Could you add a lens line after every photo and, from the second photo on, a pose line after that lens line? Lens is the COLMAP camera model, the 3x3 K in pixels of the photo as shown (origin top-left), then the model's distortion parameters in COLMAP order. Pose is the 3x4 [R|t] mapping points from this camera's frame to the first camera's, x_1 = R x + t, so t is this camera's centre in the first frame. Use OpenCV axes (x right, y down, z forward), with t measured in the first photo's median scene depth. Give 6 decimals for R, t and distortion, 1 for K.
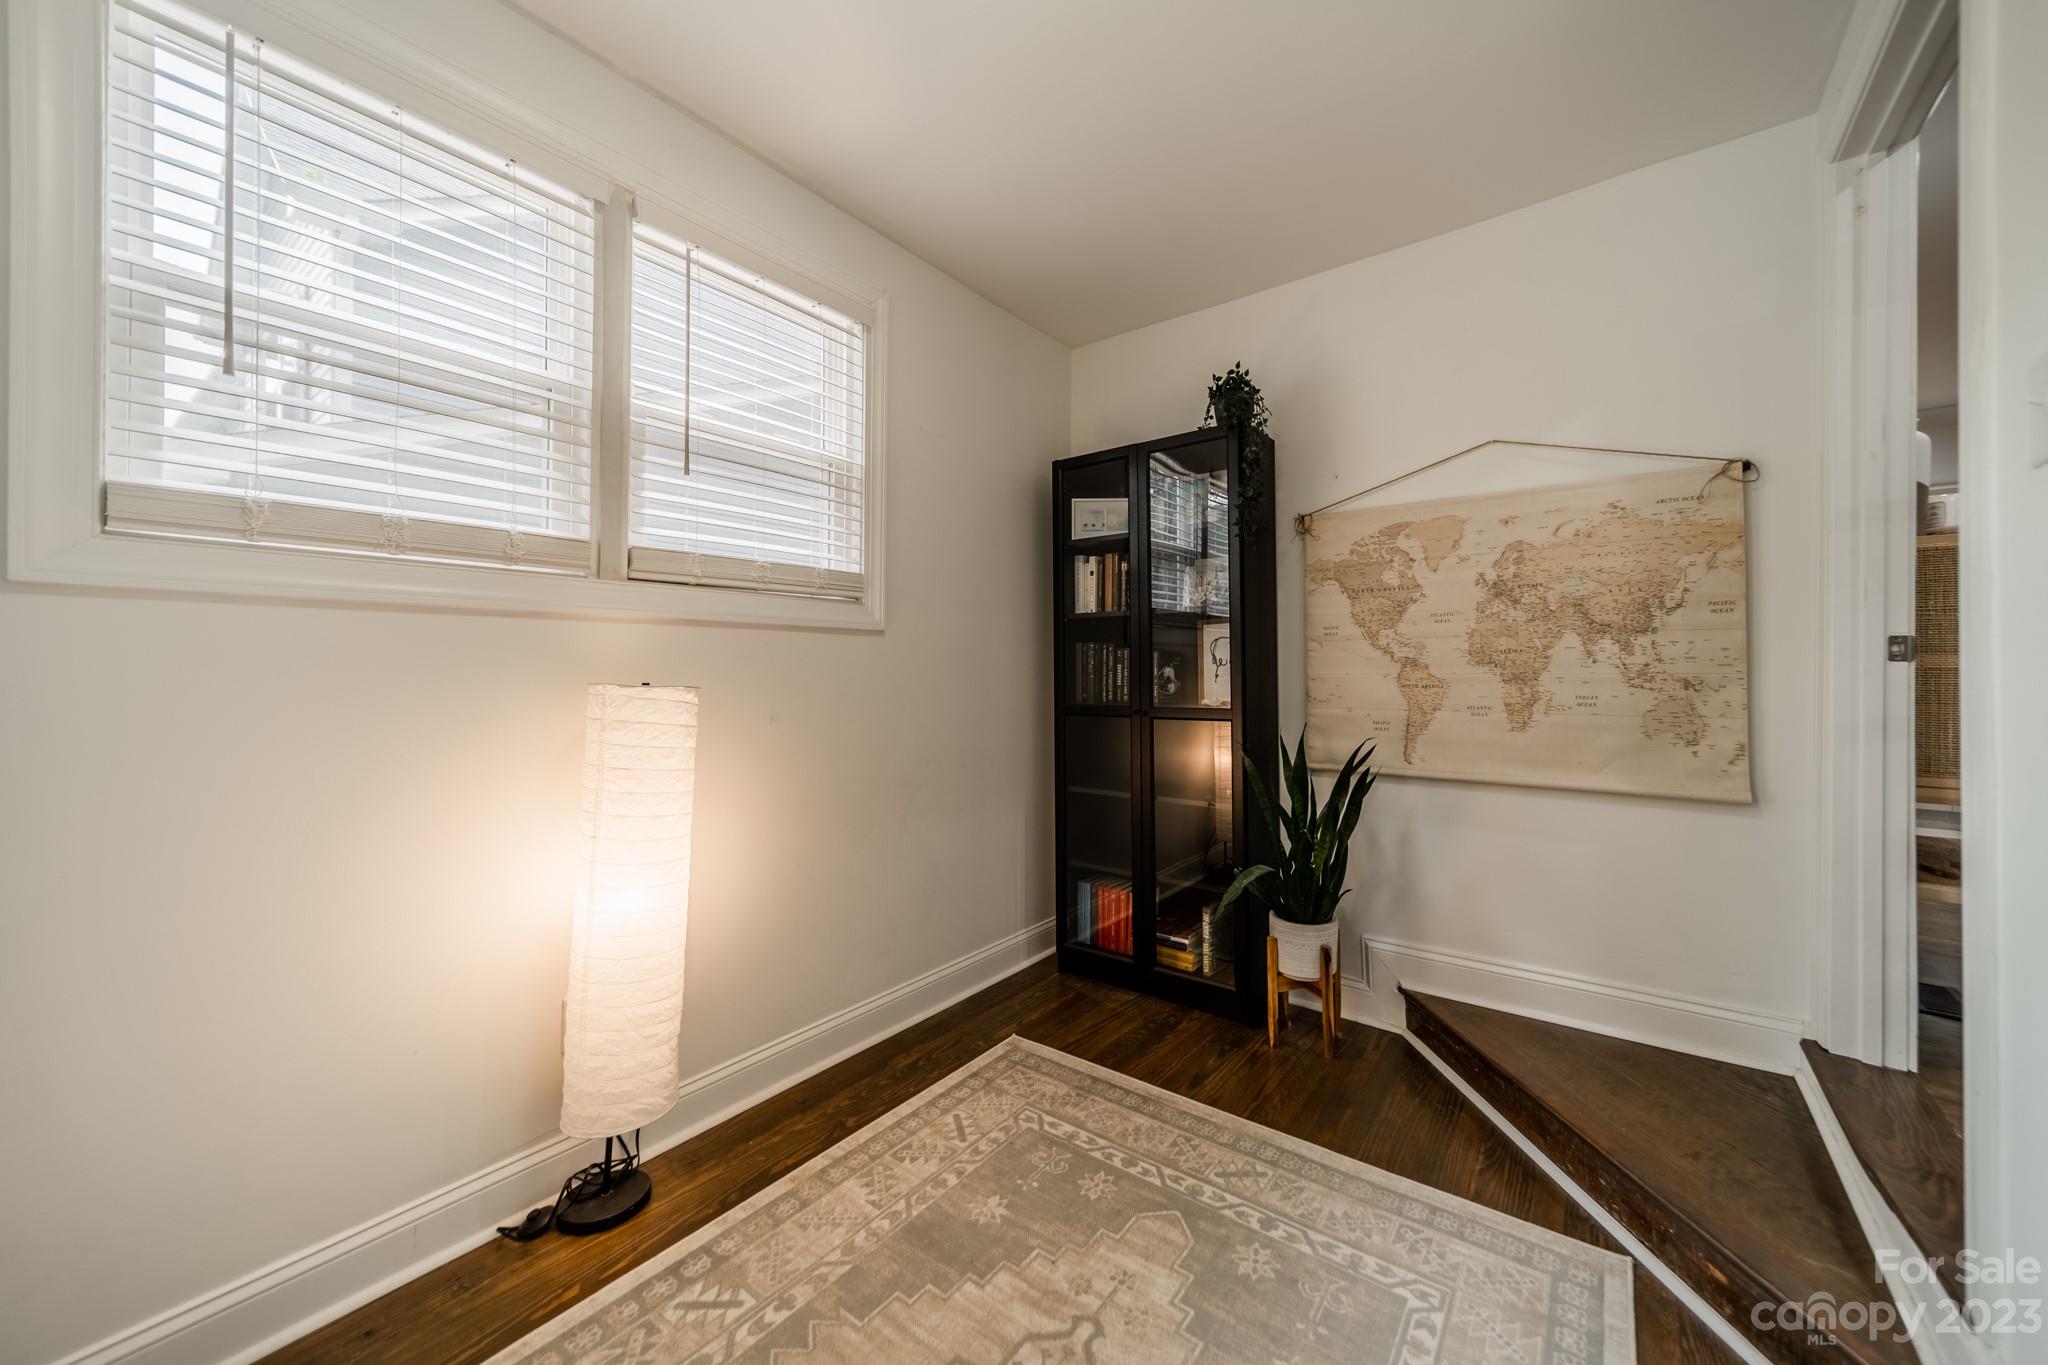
lens RADIAL K [[749.1, 0, 1088.1], [0, 749.1, 664.6], [0, 0, 1]] dist [0.010609, 0.000187]
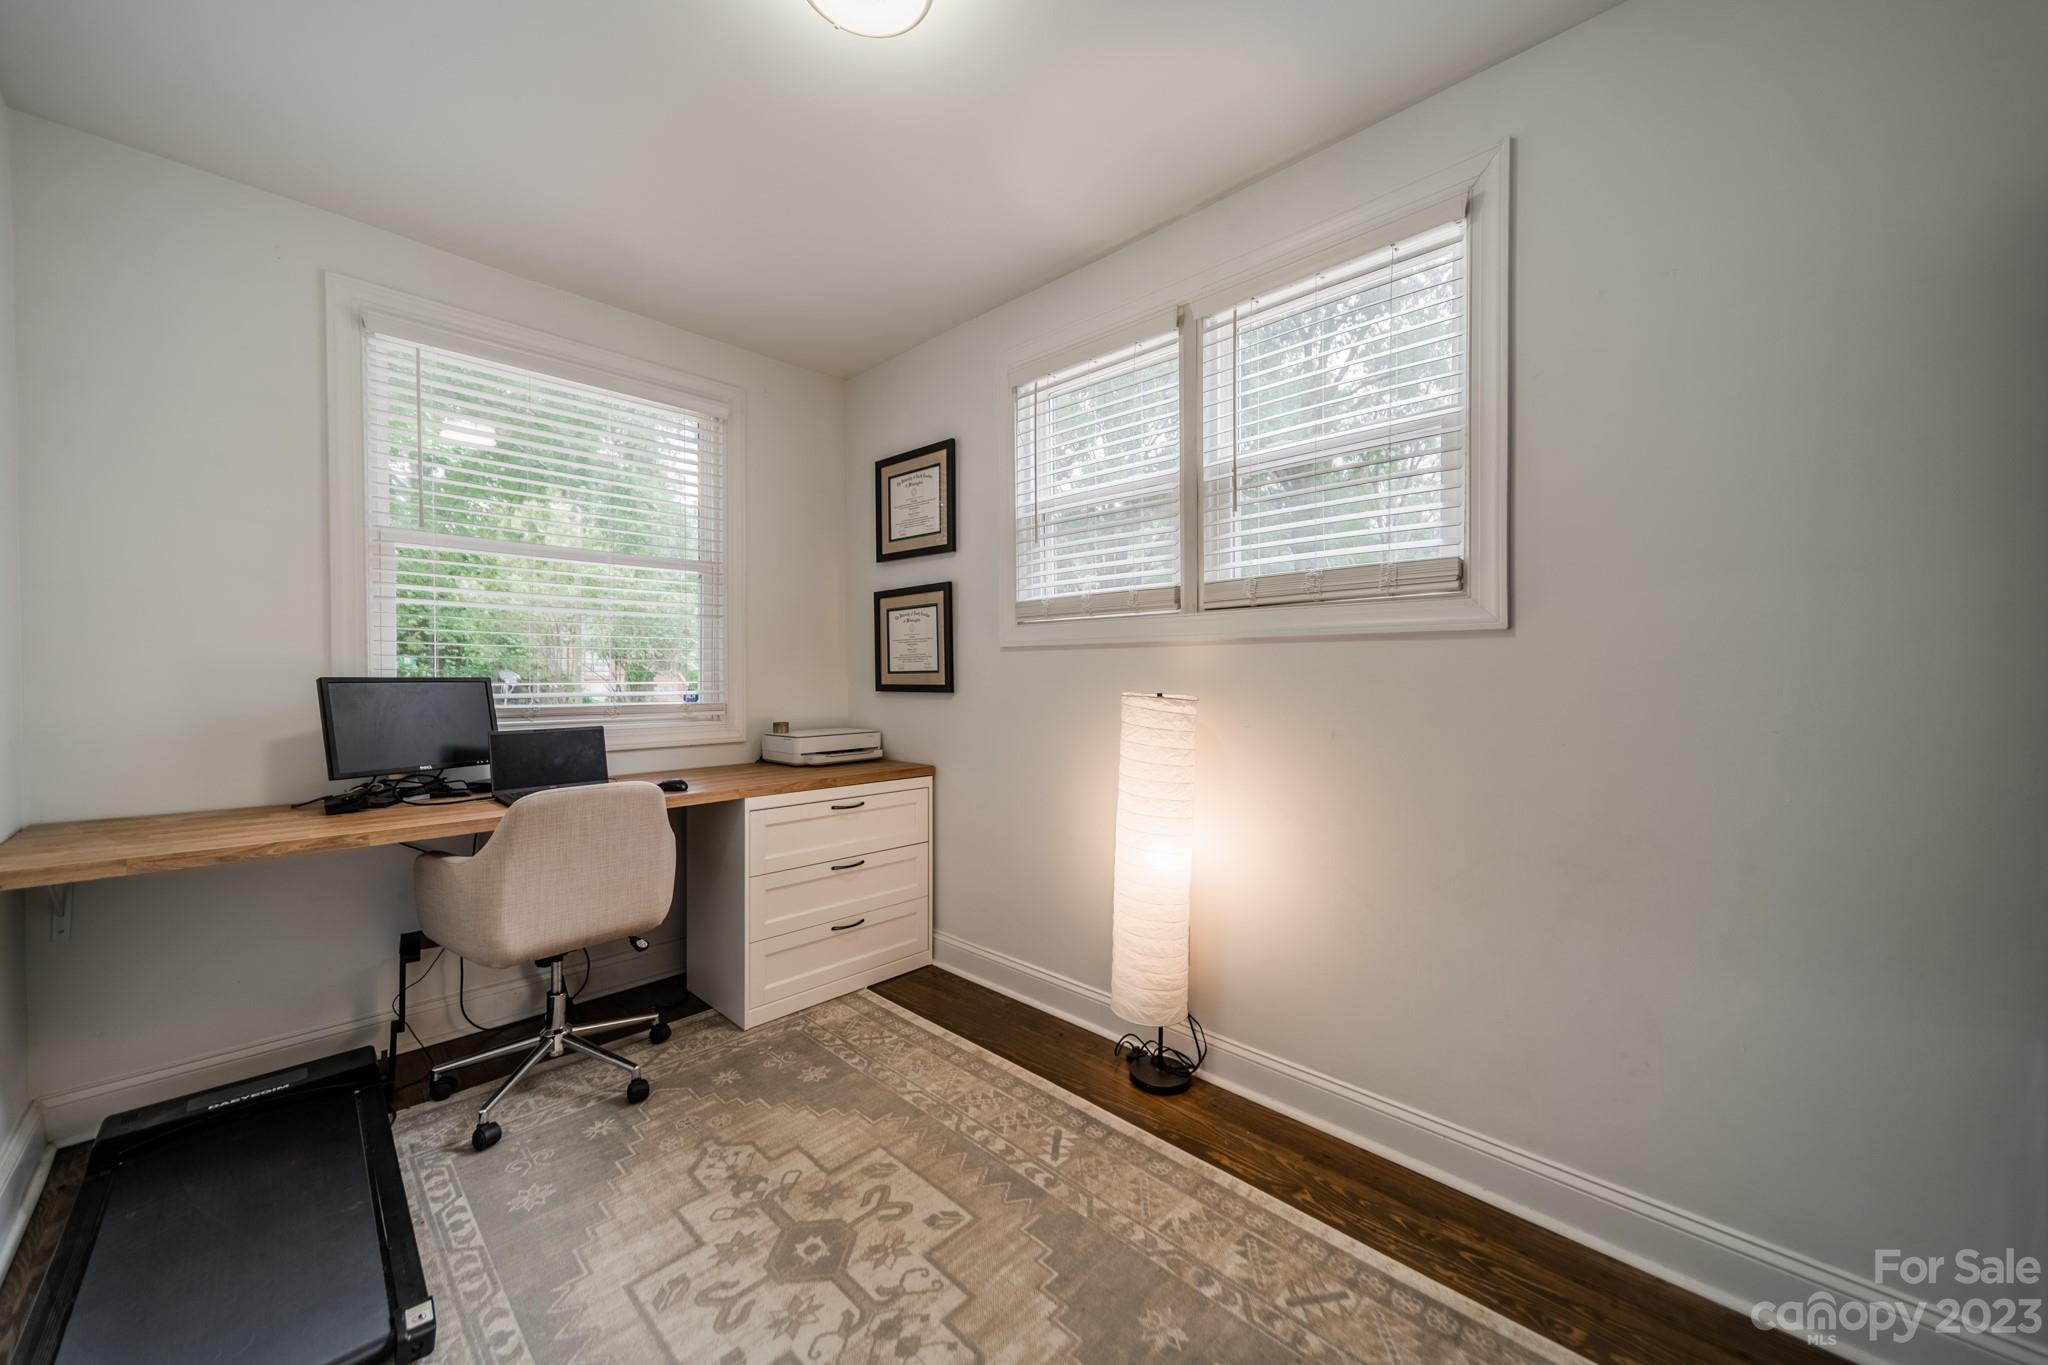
lens RADIAL K [[733.6, 0, 1025.2], [0, 733.6, 676.4], [0, 0, 1]] dist [0.008589, 0.000794]
pose [[-0.148540, 0.005686, -0.988890, 0.669123], [0.008765, 0.999952, 0.004433, -0.011469], [0.988868, -0.008009, -0.148582, 0.926398]]
